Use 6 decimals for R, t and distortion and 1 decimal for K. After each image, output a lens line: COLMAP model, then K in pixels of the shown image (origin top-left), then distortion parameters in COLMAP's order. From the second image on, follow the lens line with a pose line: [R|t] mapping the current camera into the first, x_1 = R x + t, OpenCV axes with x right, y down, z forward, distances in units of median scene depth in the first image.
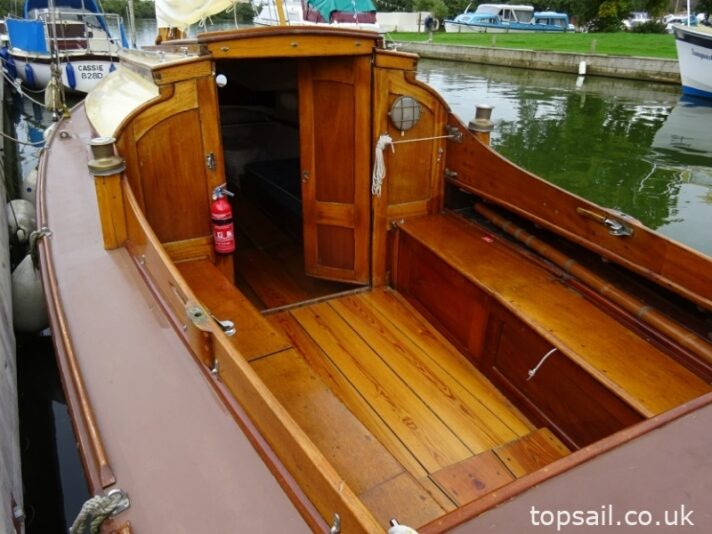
lens RADIAL K [[590.6, 0, 353.5], [0, 590.6, 254.1], [0, 0, 1]] dist [0.005223, 0.019897]
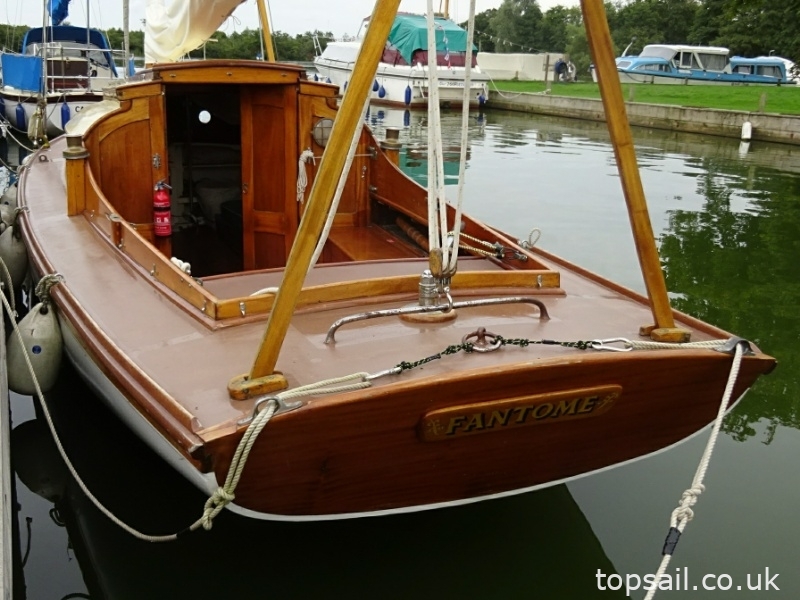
lens RADIAL K [[968.3, 0, 362.2], [0, 968.3, 282.3], [0, 0, 1]] dist [-0.014371, 0.000000]
pose [[0.990403, 0.037283, -0.133082, 0.442190], [-0.059739, 0.983809, -0.168968, 0.388615], [0.124628, 0.175297, 0.976596, -0.846616]]
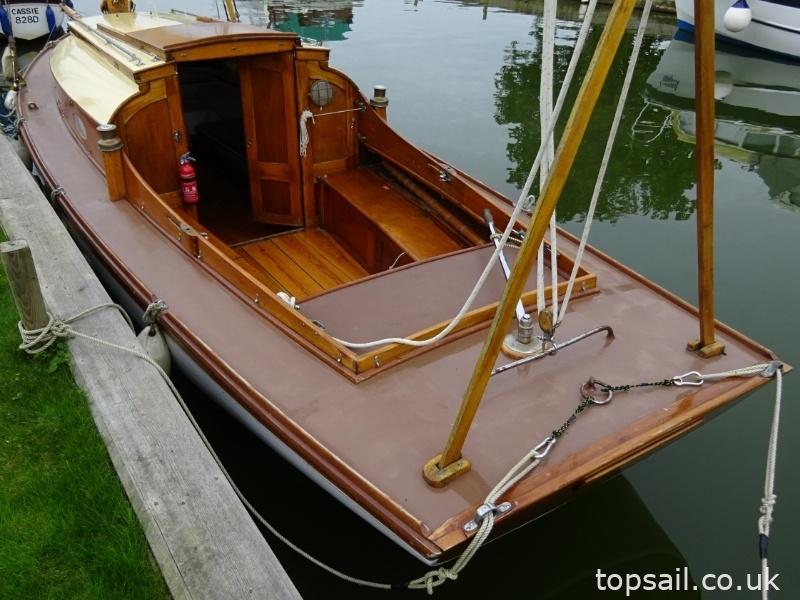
lens RADIAL K [[769.2, 0, 388.6], [0, 769.2, 300.1], [0, 0, 1]] dist [0.014937, 0.000000]
pose [[0.997040, -0.038803, 0.066370, 0.109525], [0.031624, 0.993865, 0.105986, 0.046332], [-0.070075, -0.103573, 0.992150, -0.809311]]
